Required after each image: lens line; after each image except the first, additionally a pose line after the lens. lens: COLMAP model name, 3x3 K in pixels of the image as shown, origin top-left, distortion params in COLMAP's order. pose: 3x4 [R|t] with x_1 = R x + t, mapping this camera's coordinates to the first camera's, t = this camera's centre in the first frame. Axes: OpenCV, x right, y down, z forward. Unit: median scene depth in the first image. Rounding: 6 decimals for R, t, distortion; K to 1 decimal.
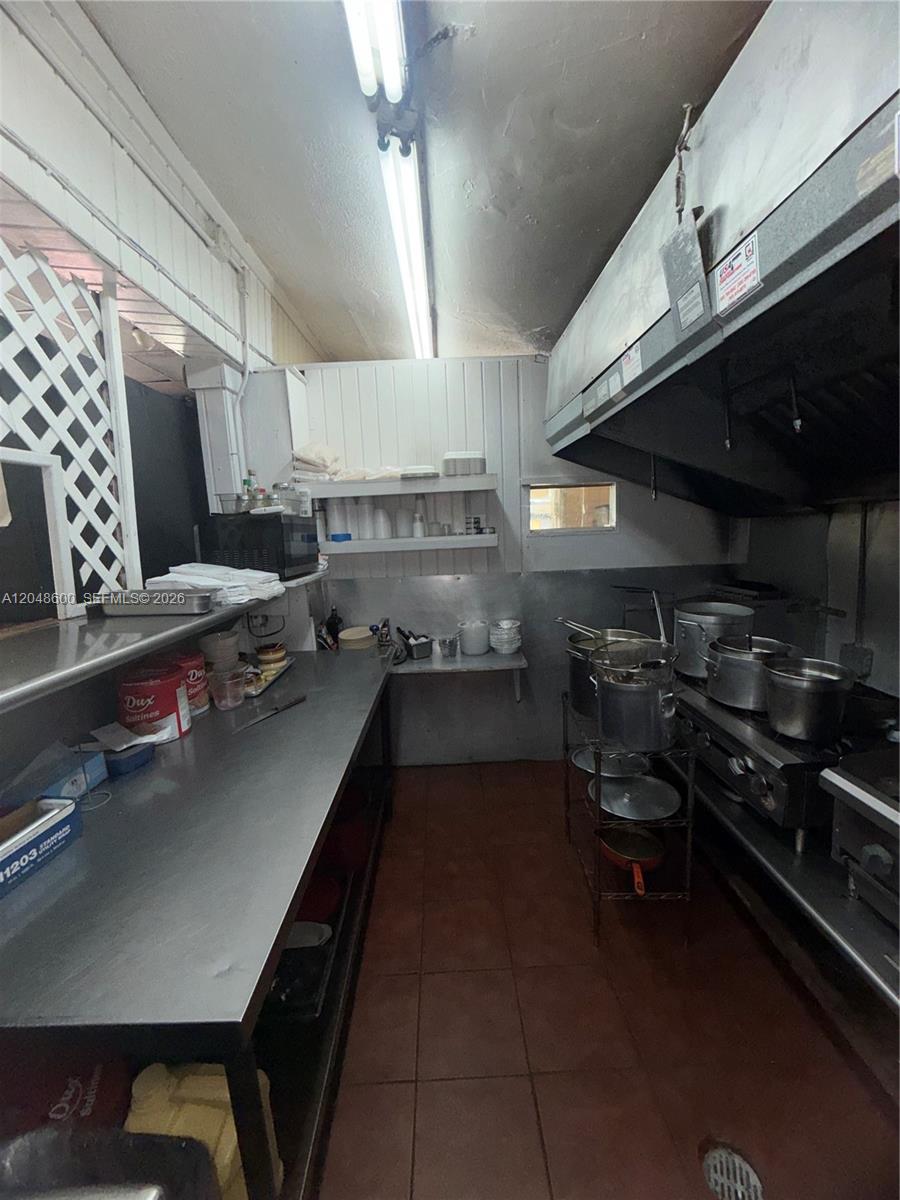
lens RADIAL K [[480.7, 0, 451.3], [0, 480.7, 598.4], [0, 0, 1]] dist [0.000720, -0.000229]
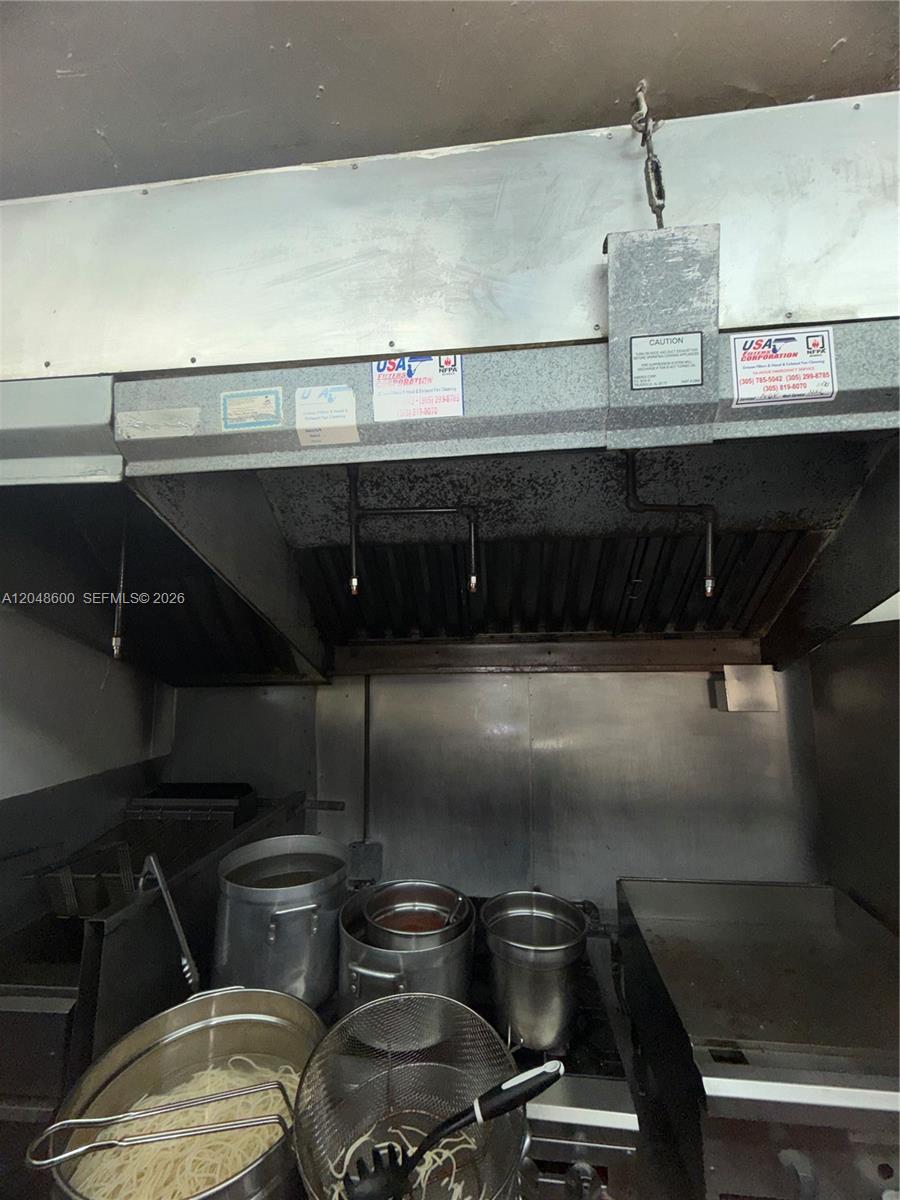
lens RADIAL K [[480.7, 0, 446.4], [0, 480.7, 595.8], [0, 0, 1]] dist [0.000720, -0.000229]
pose [[0.134104, 0.168921, 0.976464, -0.071681], [0.143310, 0.971700, -0.187779, -0.290783], [-0.980550, 0.165119, 0.106100, 1.414785]]
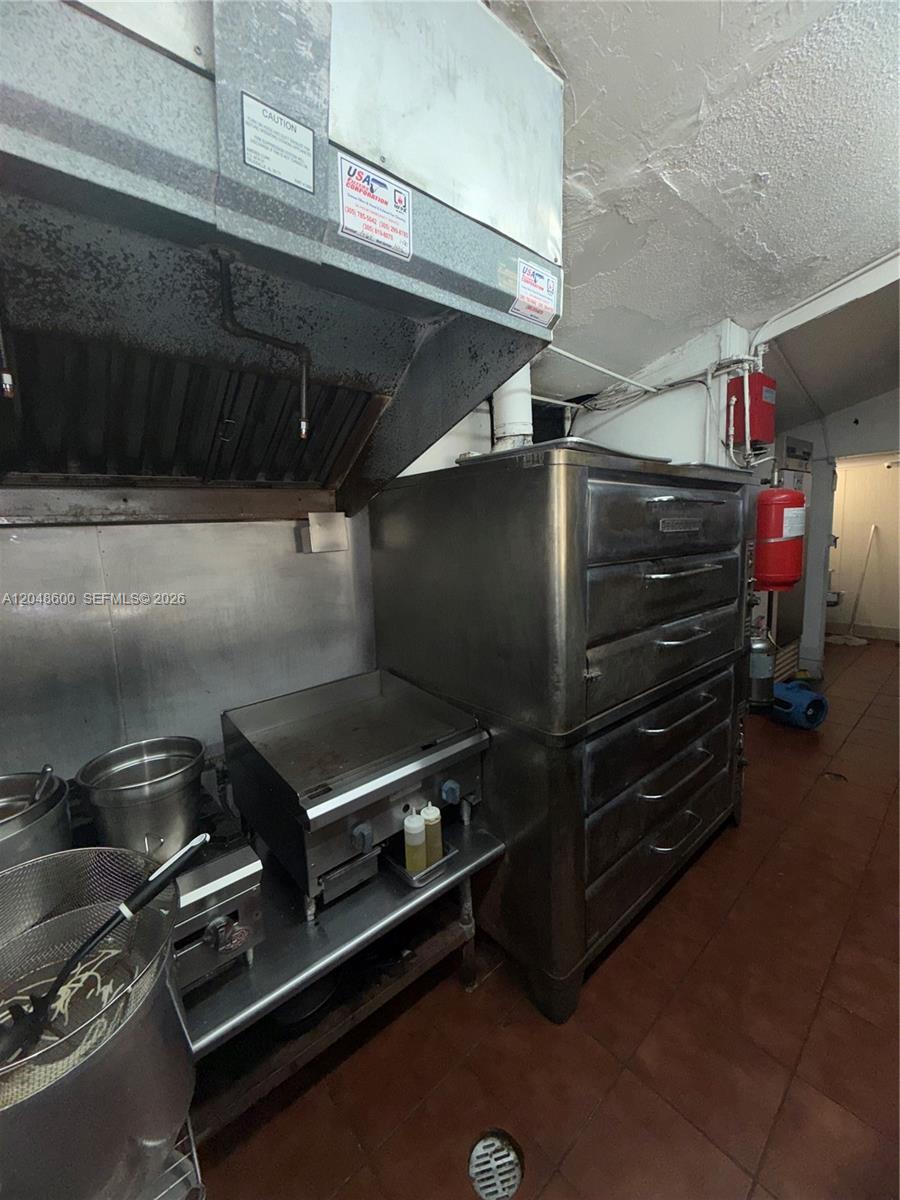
lens RADIAL K [[480.7, 0, 451.7], [0, 480.7, 597.5], [0, 0, 1]] dist [0.000720, -0.000229]
pose [[-0.645679, -0.052476, 0.761804, -0.085439], [0.169152, 0.963022, 0.209704, -0.217593], [-0.744638, 0.264262, -0.612927, 1.504275]]
